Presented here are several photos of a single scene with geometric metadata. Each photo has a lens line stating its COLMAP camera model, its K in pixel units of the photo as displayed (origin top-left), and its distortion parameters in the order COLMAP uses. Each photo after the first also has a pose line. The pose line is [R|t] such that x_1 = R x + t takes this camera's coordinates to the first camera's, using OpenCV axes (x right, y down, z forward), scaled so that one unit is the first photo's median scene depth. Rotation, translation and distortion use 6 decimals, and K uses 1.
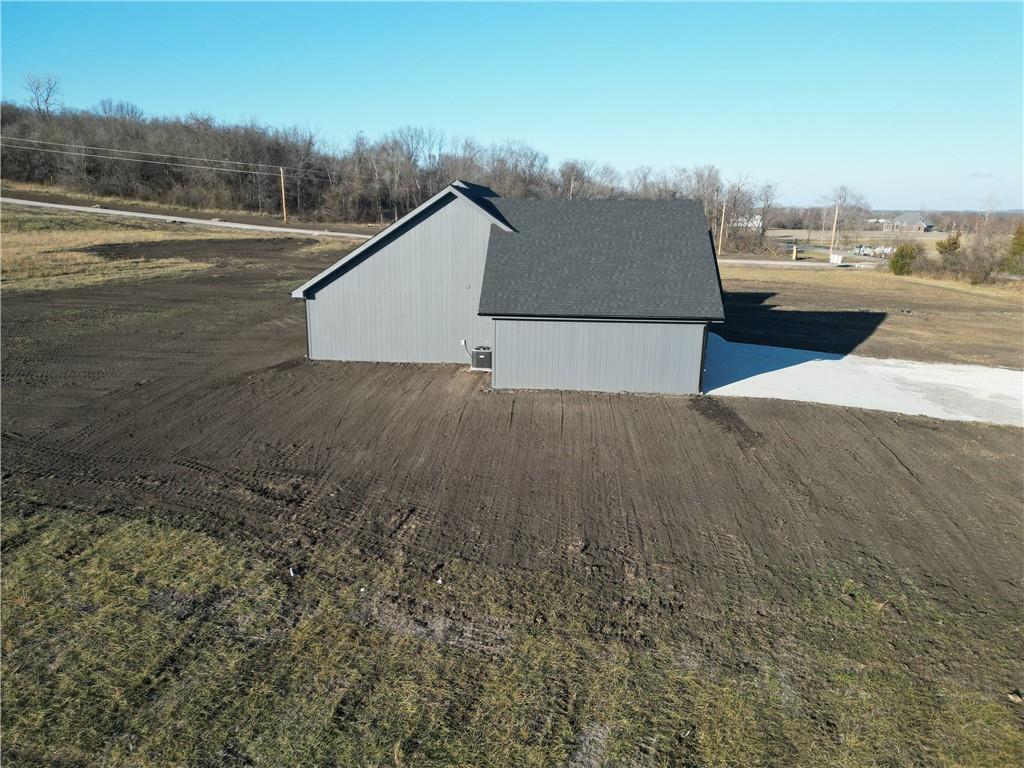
lens RADIAL K [[717.5, 0, 514.5], [0, 717.5, 385.0], [0, 0, 1]] dist [0.076693, -0.068083]
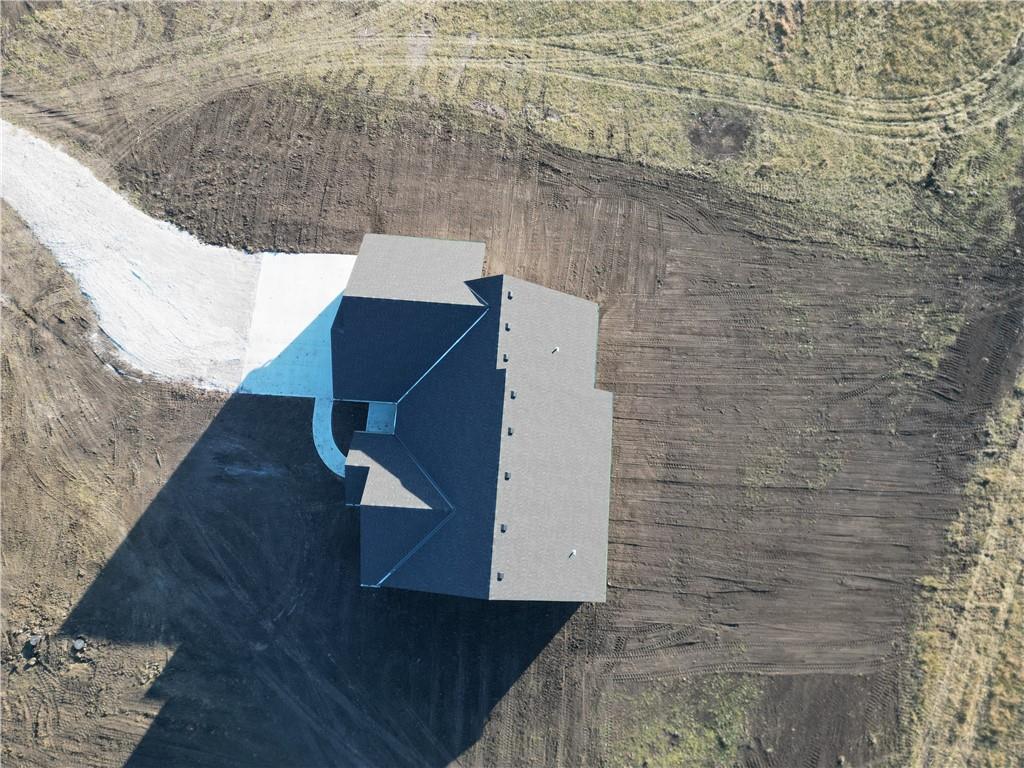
lens RADIAL K [[717.5, 0, 502.9], [0, 717.5, 383.1], [0, 0, 1]] dist [0.076693, -0.068083]
pose [[-0.999989, 0.000043, -0.004753, -0.151634], [-0.004750, -0.045694, 0.998944, -3.639657], [-0.000174, 0.998955, 0.045694, 2.195756]]
